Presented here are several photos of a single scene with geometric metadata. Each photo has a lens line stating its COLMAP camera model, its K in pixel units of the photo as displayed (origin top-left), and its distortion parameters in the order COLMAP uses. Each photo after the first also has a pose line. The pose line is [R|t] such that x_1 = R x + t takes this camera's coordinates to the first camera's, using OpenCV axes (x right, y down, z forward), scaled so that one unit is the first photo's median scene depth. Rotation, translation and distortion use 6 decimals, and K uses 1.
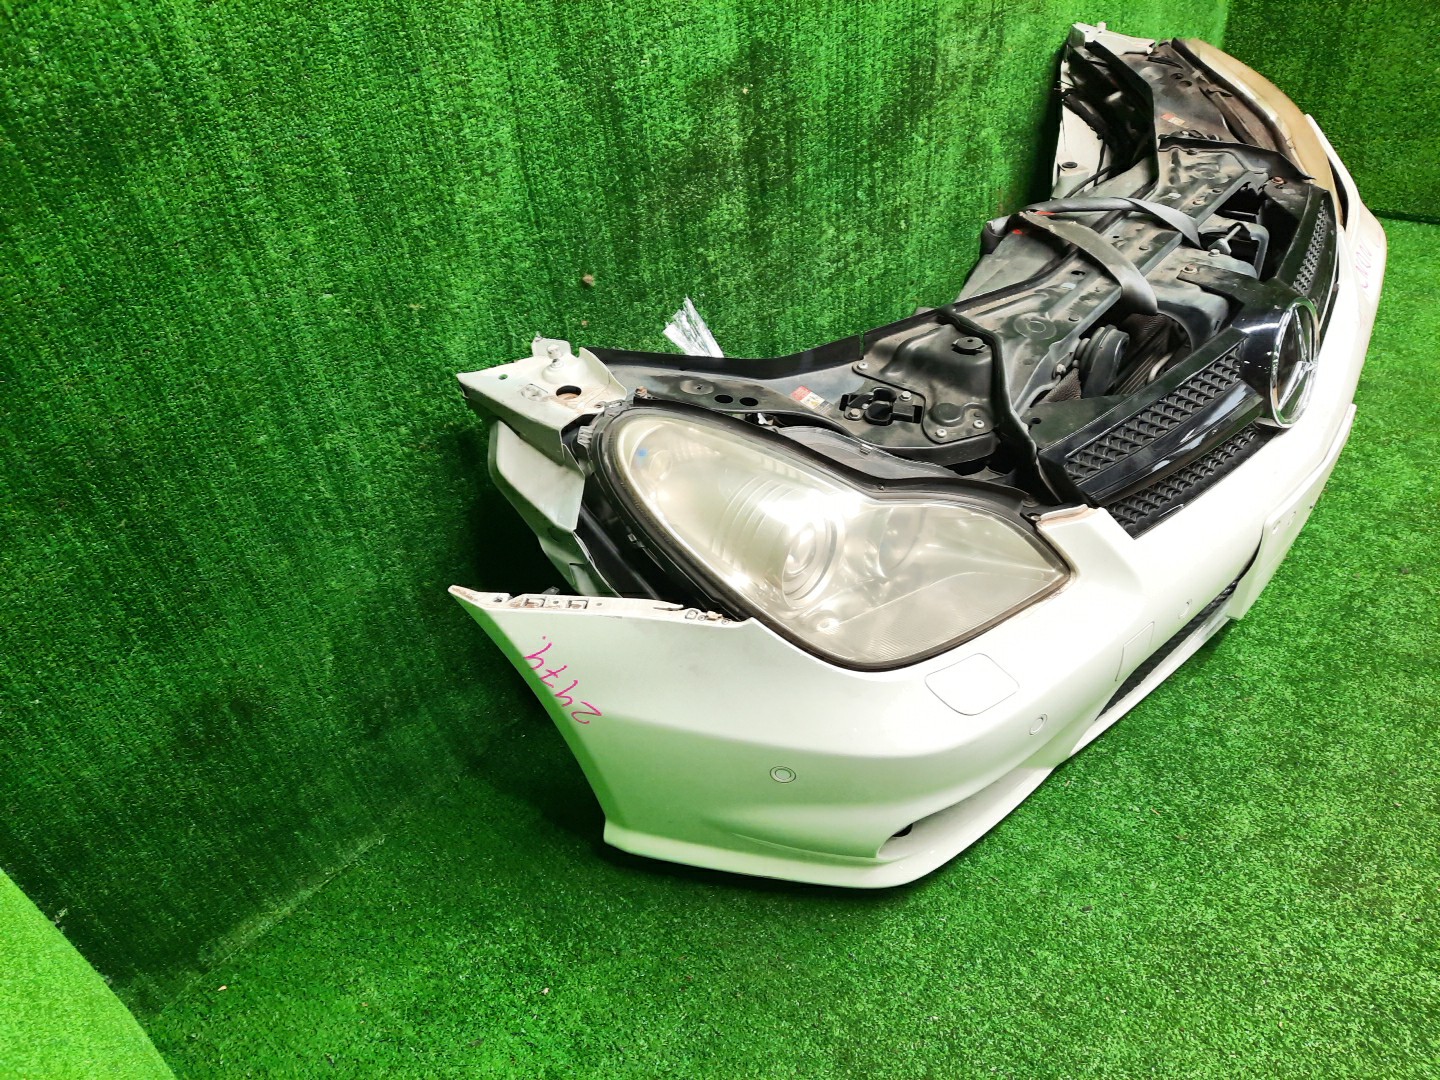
lens RADIAL K [[1039.7, 0, 730.0], [0, 1039.7, 524.6], [0, 0, 1]] dist [0.081419, -0.078135]
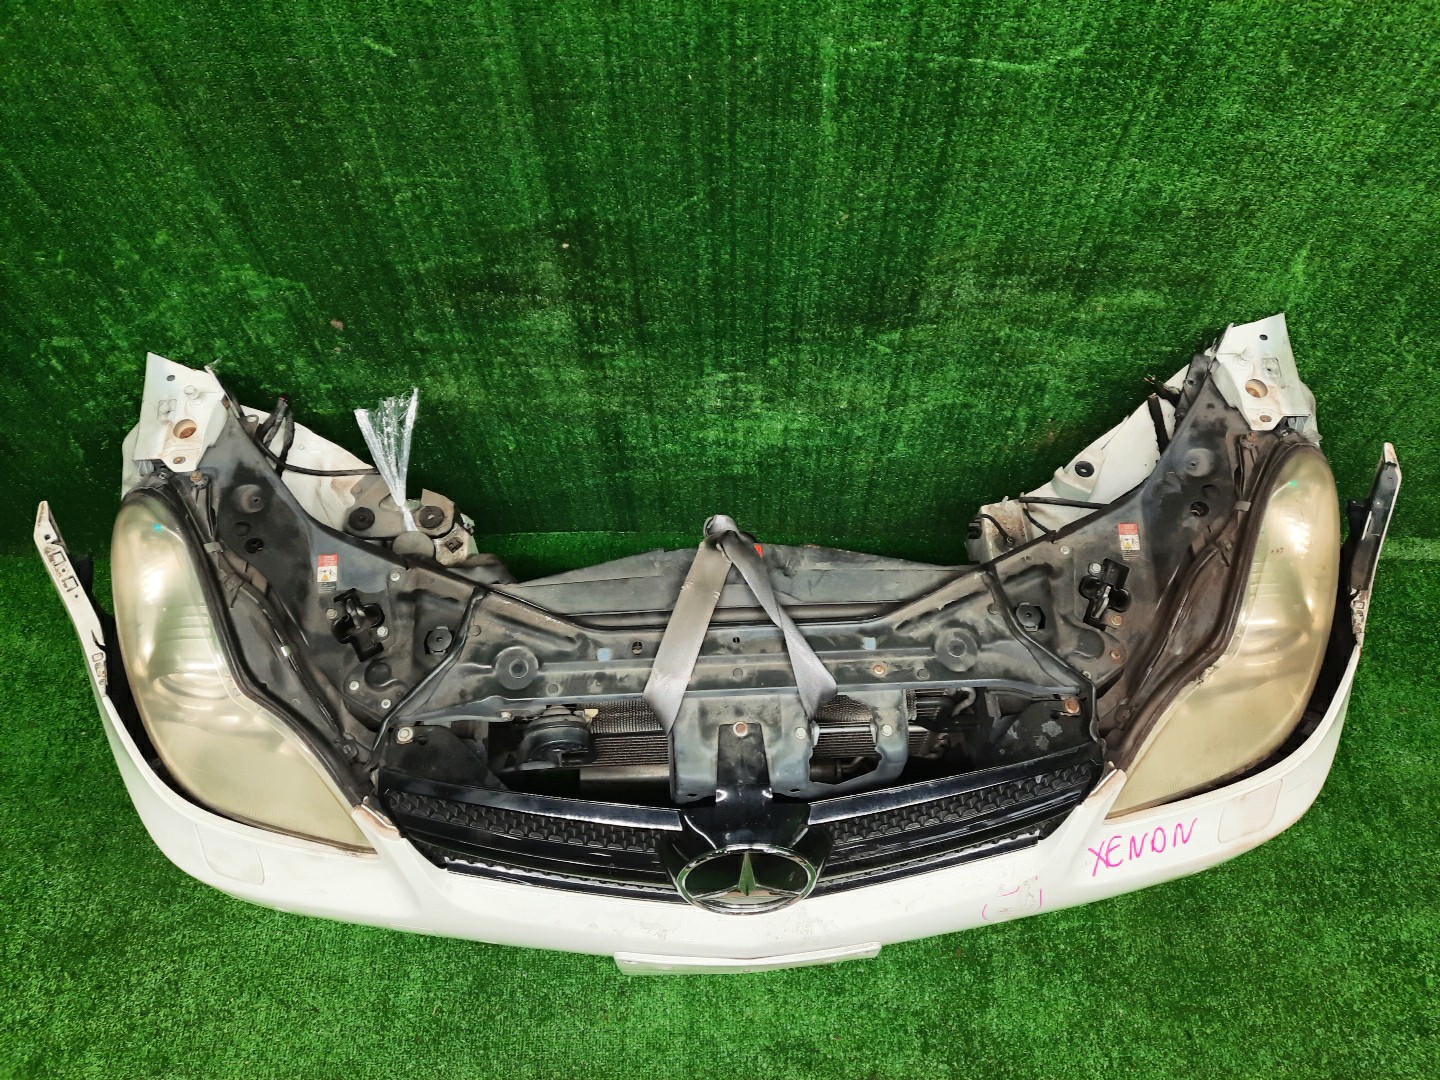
lens RADIAL K [[1039.7, 0, 730.0], [0, 1039.7, 524.6], [0, 0, 1]] dist [0.081419, -0.078135]
pose [[0.679414, 0.669078, -0.301216, 0.638907], [-0.506232, 0.724588, 0.467655, -0.853116], [0.531155, -0.165246, 0.831004, 0.324780]]
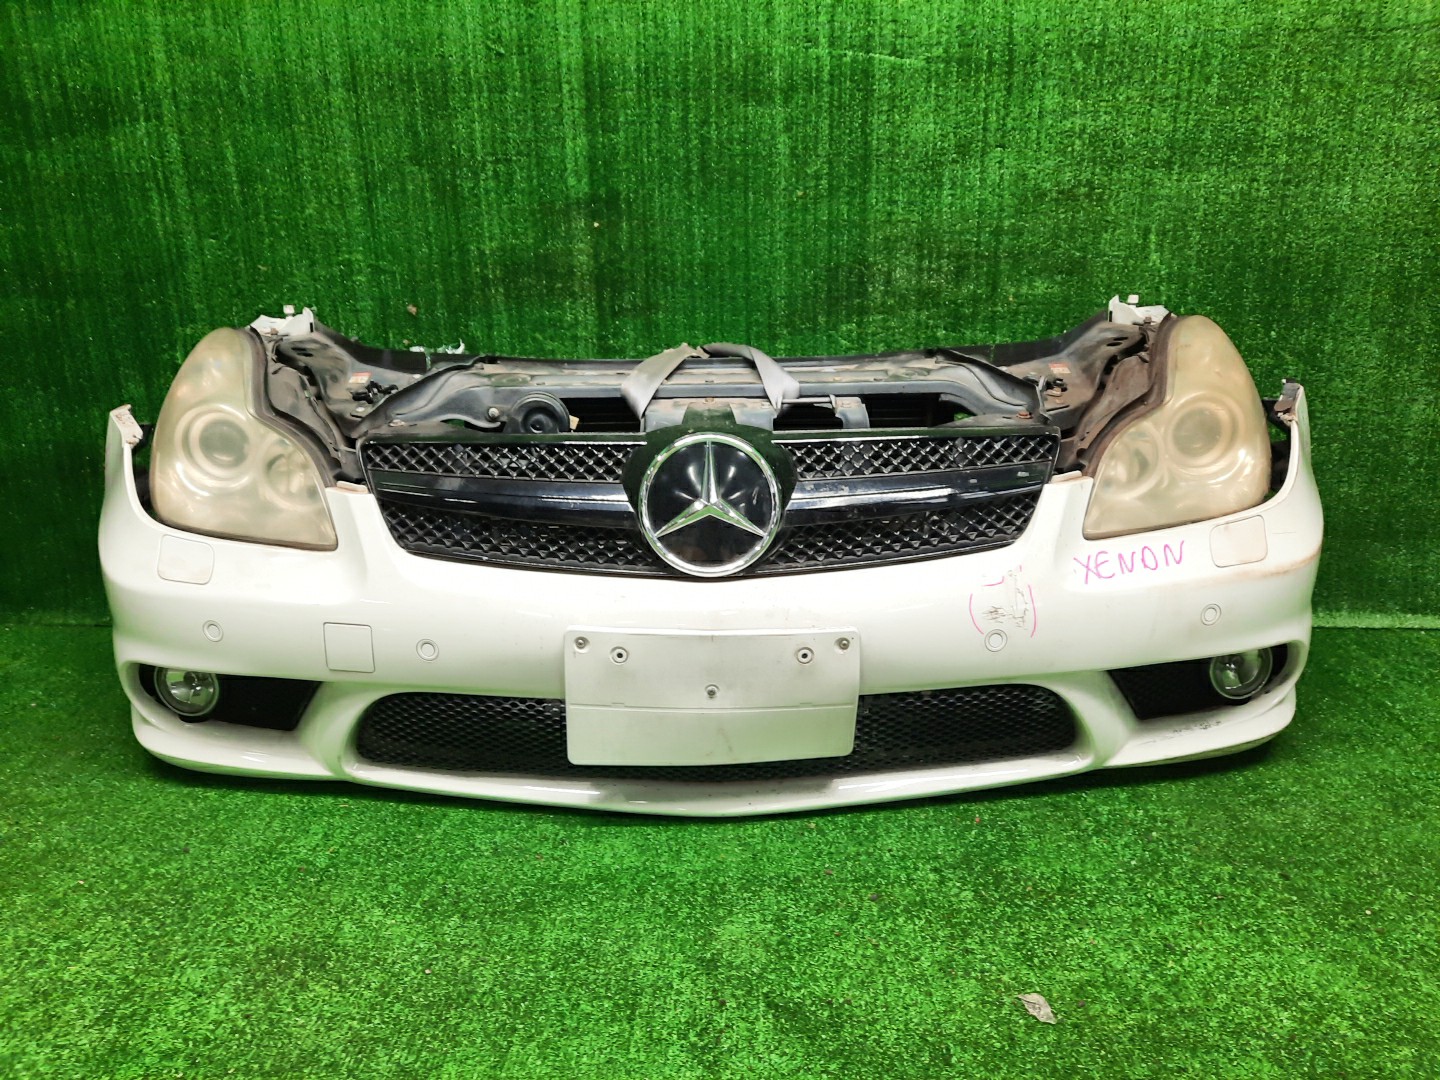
lens RADIAL K [[1039.7, 0, 730.0], [0, 1039.7, 524.6], [0, 0, 1]] dist [0.081419, -0.078135]
pose [[0.655350, 0.279199, -0.701830, 1.262804], [-0.509700, 0.849193, -0.138121, -0.023598], [0.557426, 0.448240, 0.698826, 0.443860]]
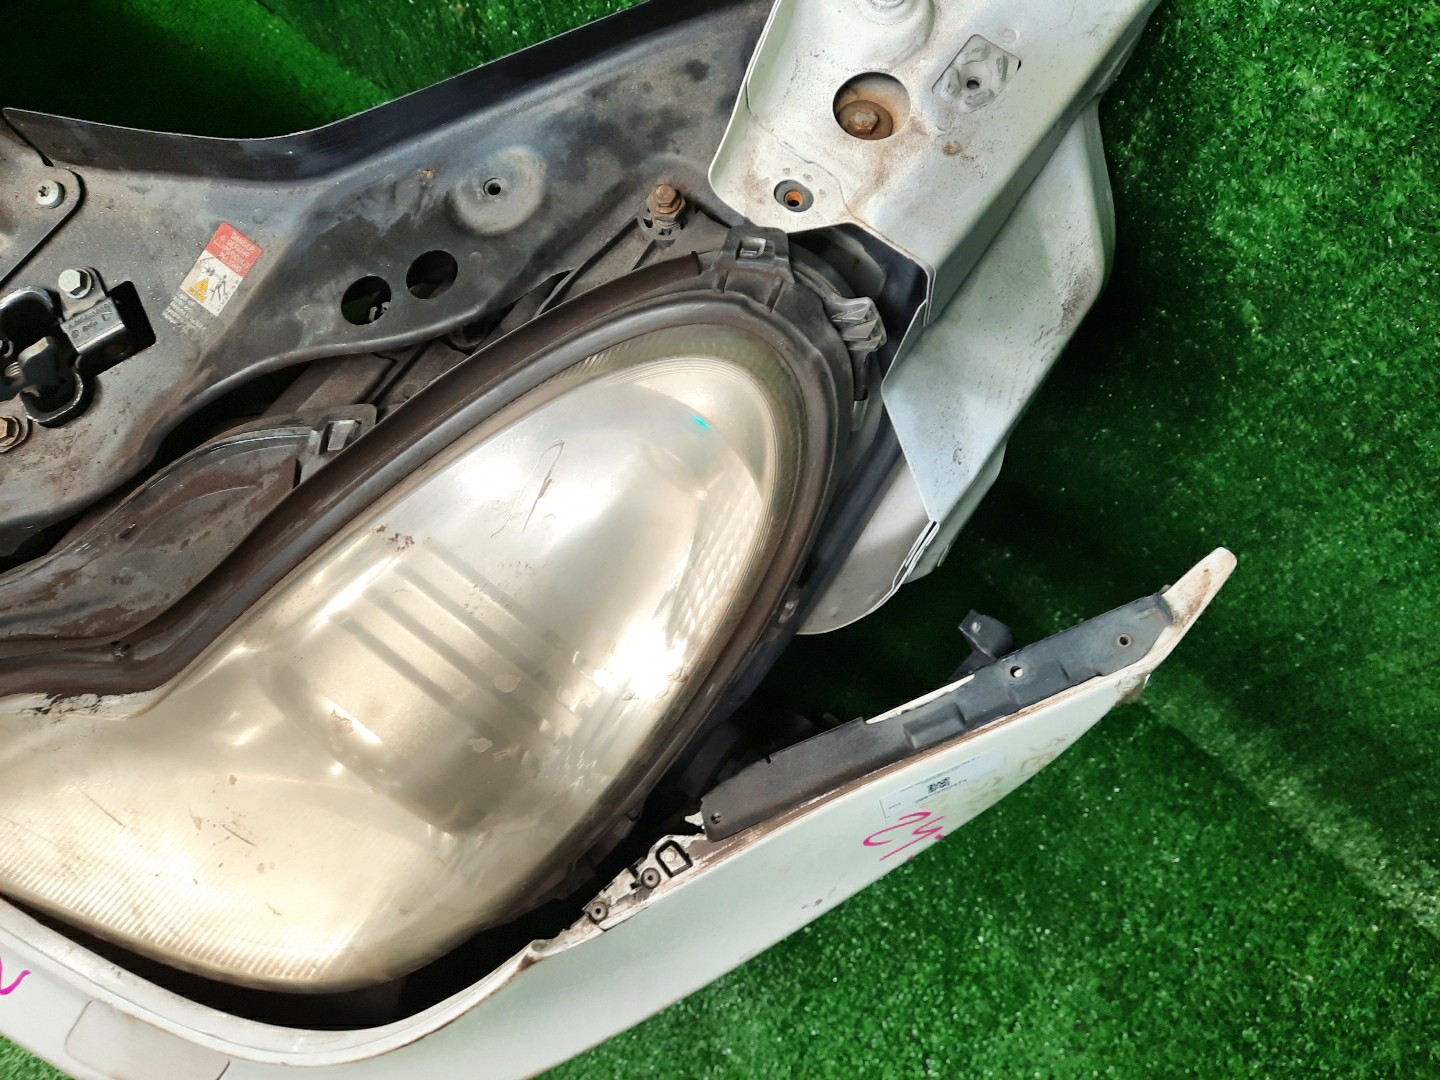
lens RADIAL K [[1039.7, 0, 730.0], [0, 1039.7, 524.6], [0, 0, 1]] dist [0.081419, -0.078135]
pose [[0.064989, 0.970631, -0.231630, 0.780803], [-0.596394, 0.223883, 0.770838, -0.910107], [0.800057, 0.088047, 0.593428, 1.370992]]
